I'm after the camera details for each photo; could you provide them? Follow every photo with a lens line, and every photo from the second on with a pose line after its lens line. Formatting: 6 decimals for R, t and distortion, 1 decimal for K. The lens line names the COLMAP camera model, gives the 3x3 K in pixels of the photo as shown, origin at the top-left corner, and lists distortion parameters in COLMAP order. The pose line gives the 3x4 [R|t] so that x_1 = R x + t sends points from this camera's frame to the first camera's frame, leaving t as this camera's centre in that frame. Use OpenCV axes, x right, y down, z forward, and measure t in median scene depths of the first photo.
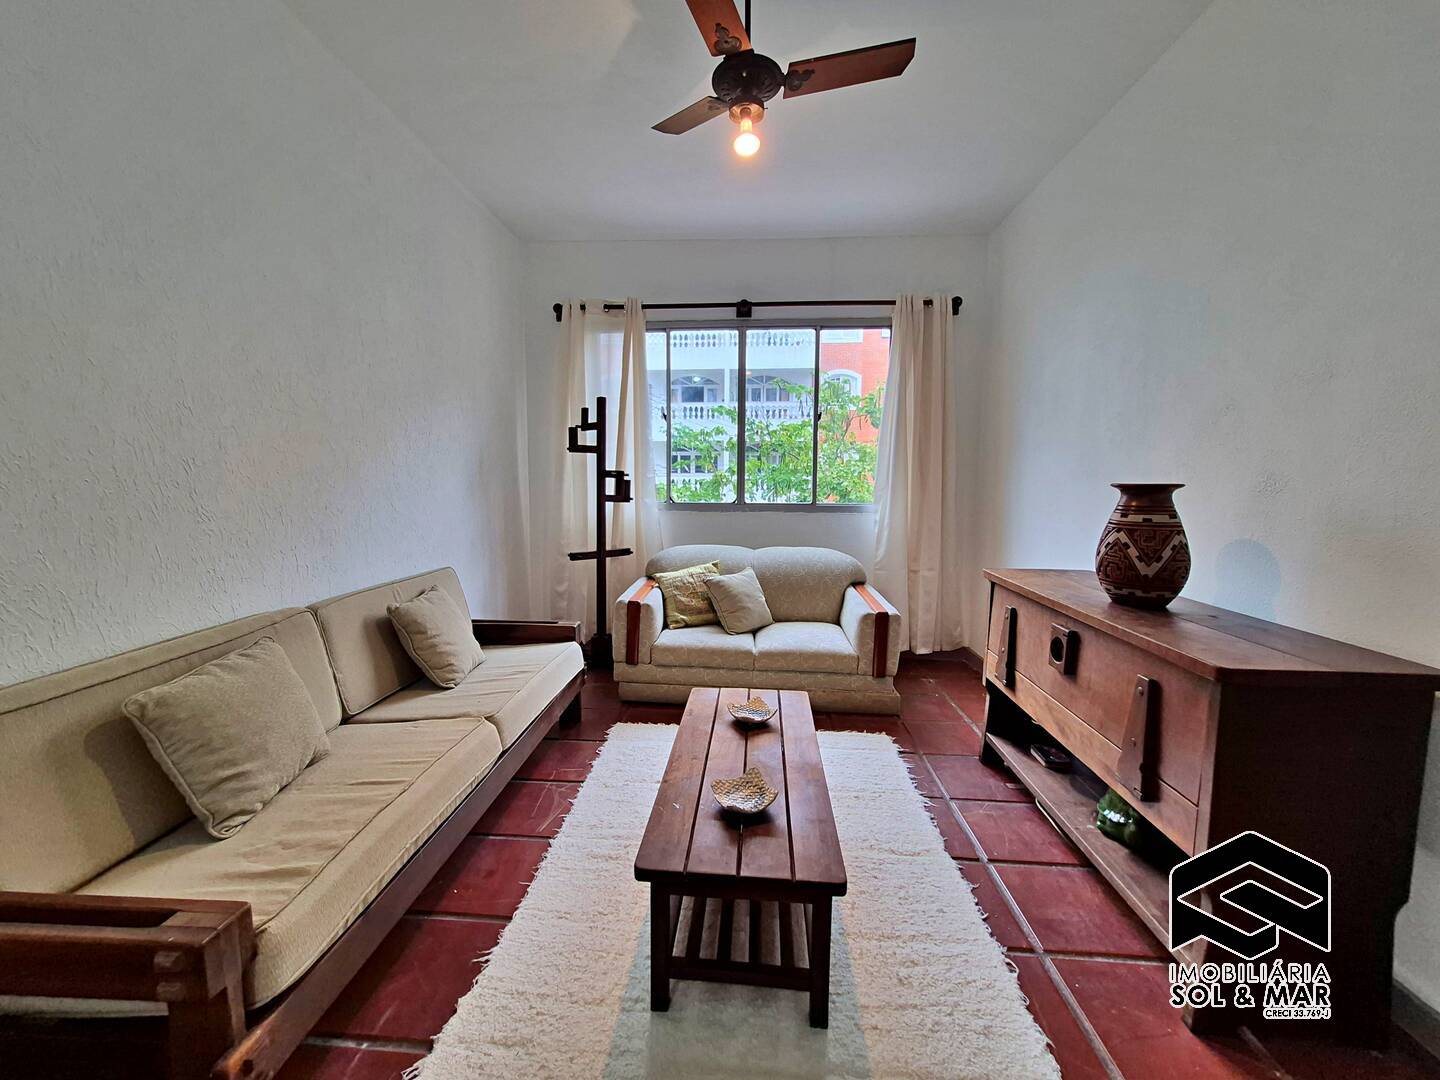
lens RADIAL K [[561.6, 0, 714.1], [0, 561.6, 533.7], [0, 0, 1]] dist [0.003650, -0.000481]
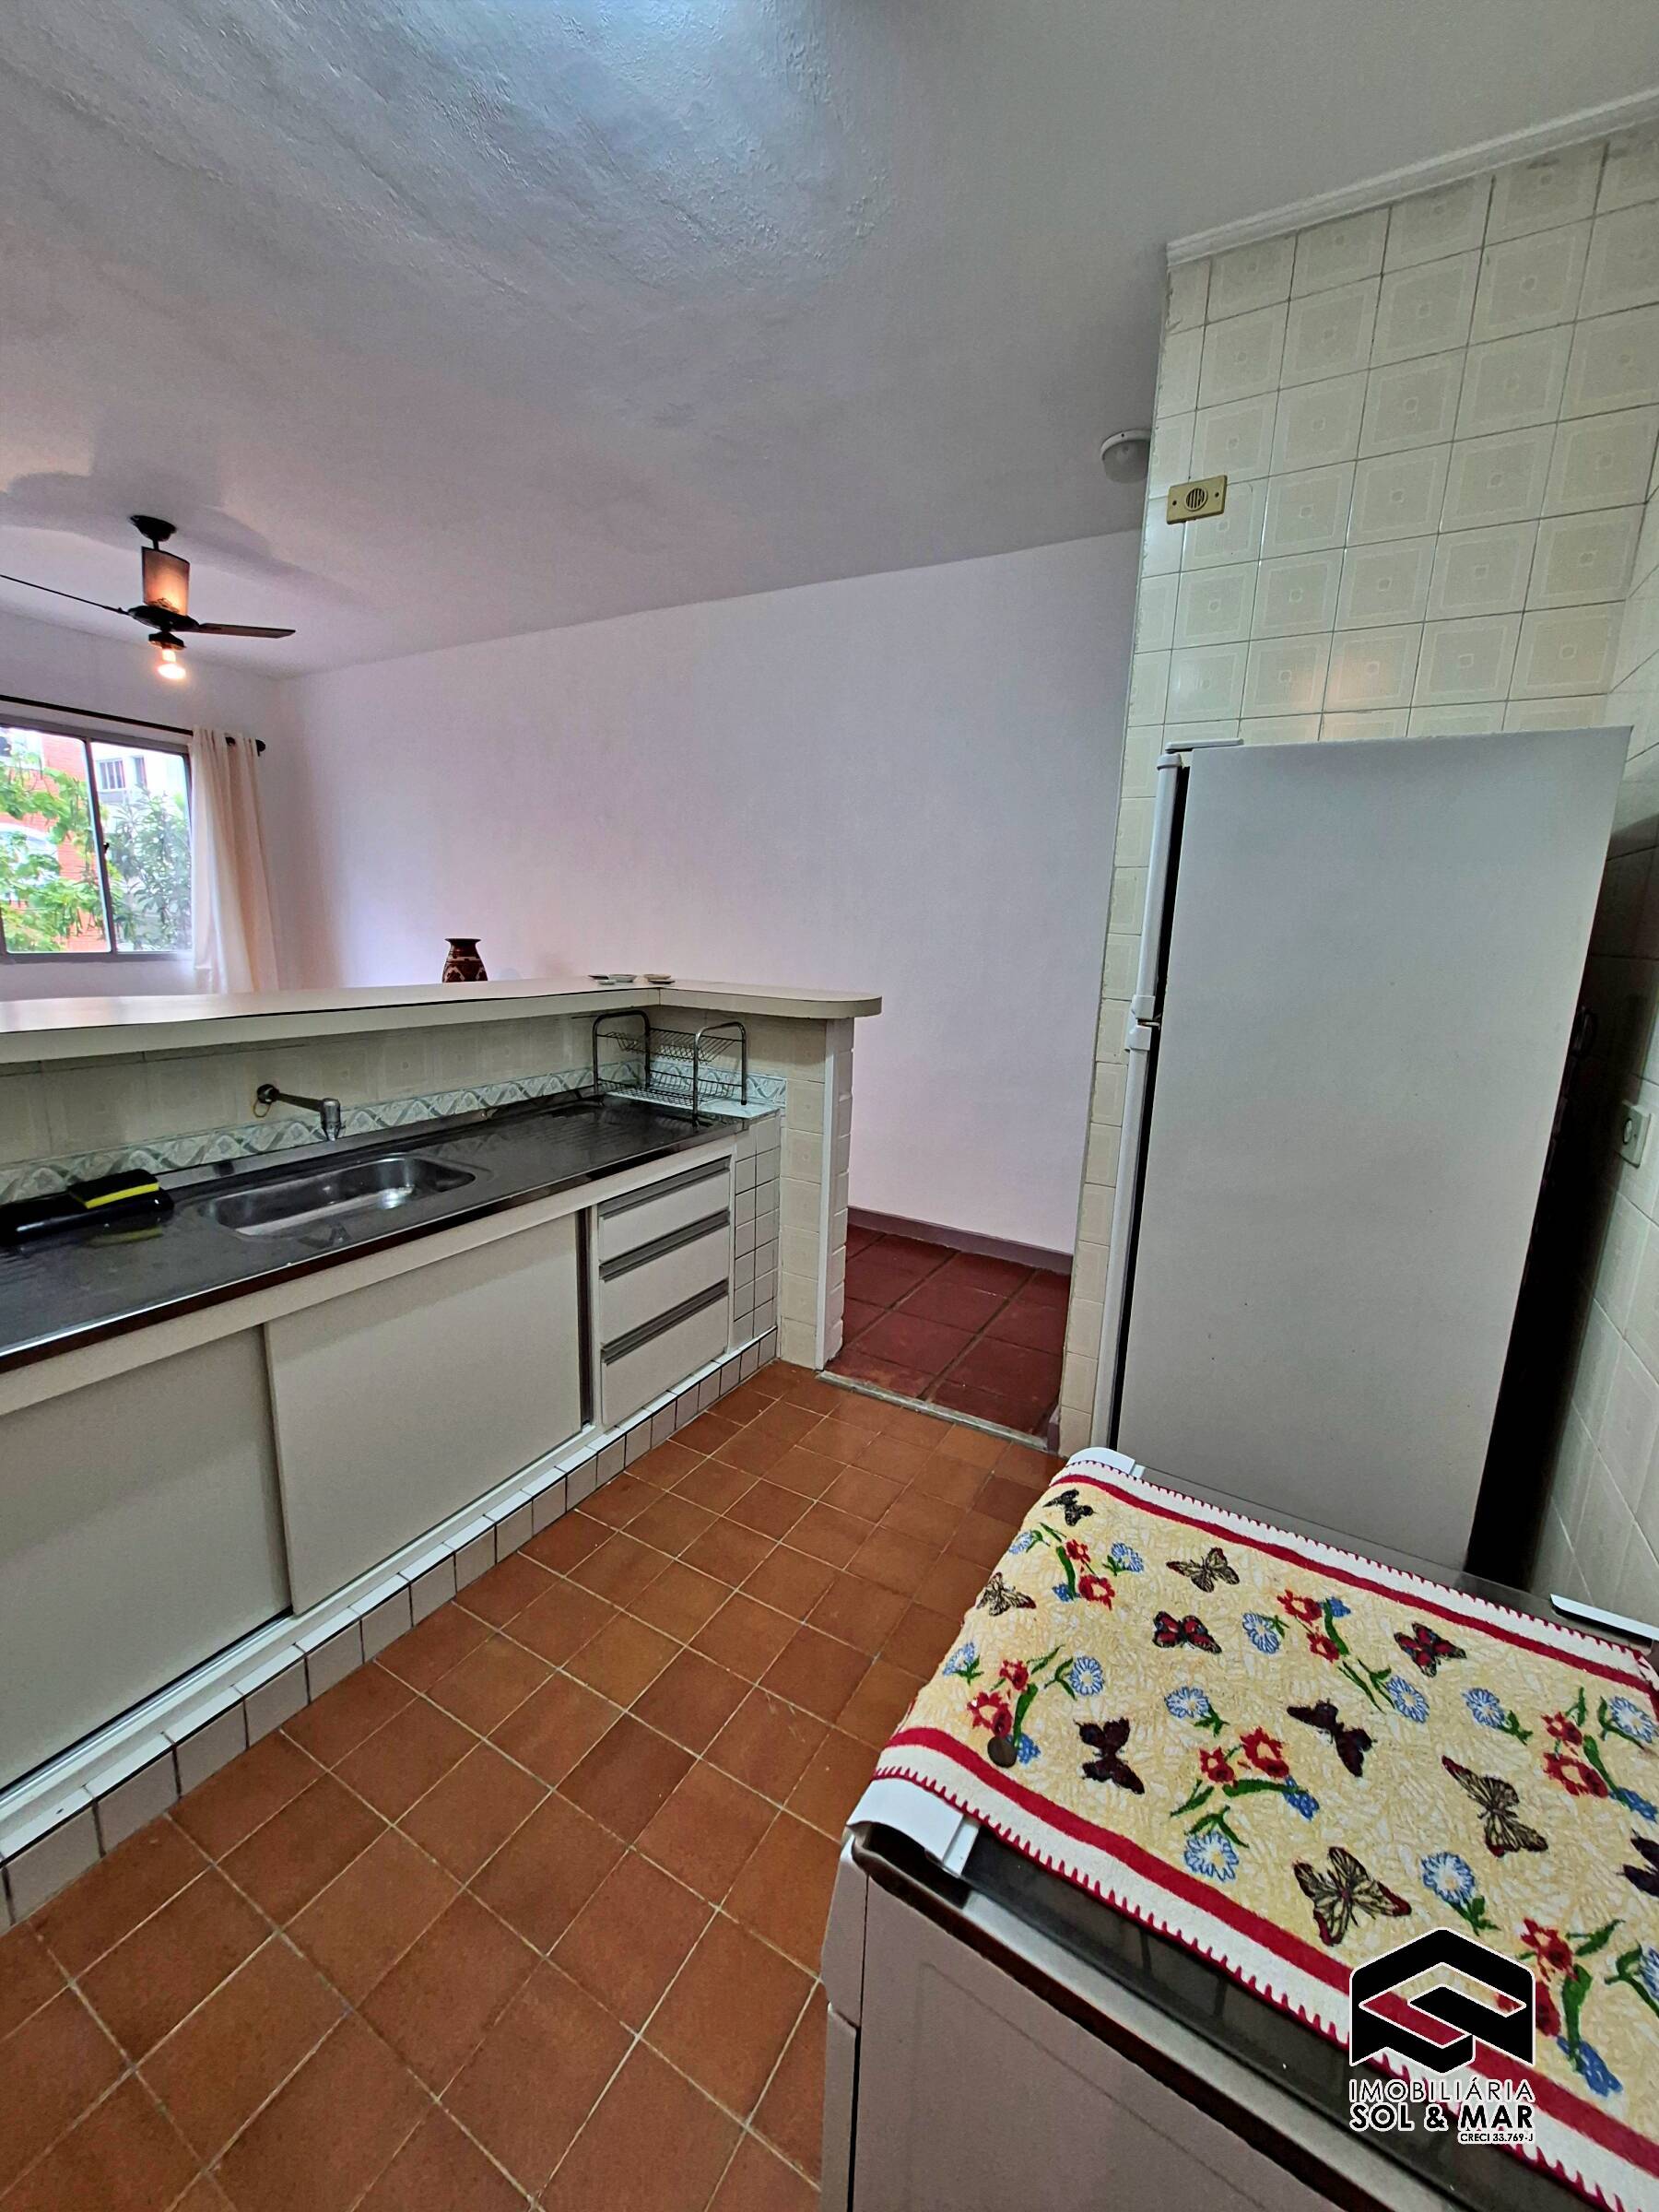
lens RADIAL K [[862.6, 0, 832.2], [0, 862.6, 1099.3], [0, 0, 1]] dist [0.003650, -0.000481]
pose [[0.444935, -0.171025, 0.879081, -1.158897], [0.056347, 0.984997, 0.163111, 0.030746], [-0.893788, -0.023041, 0.447897, -1.235752]]
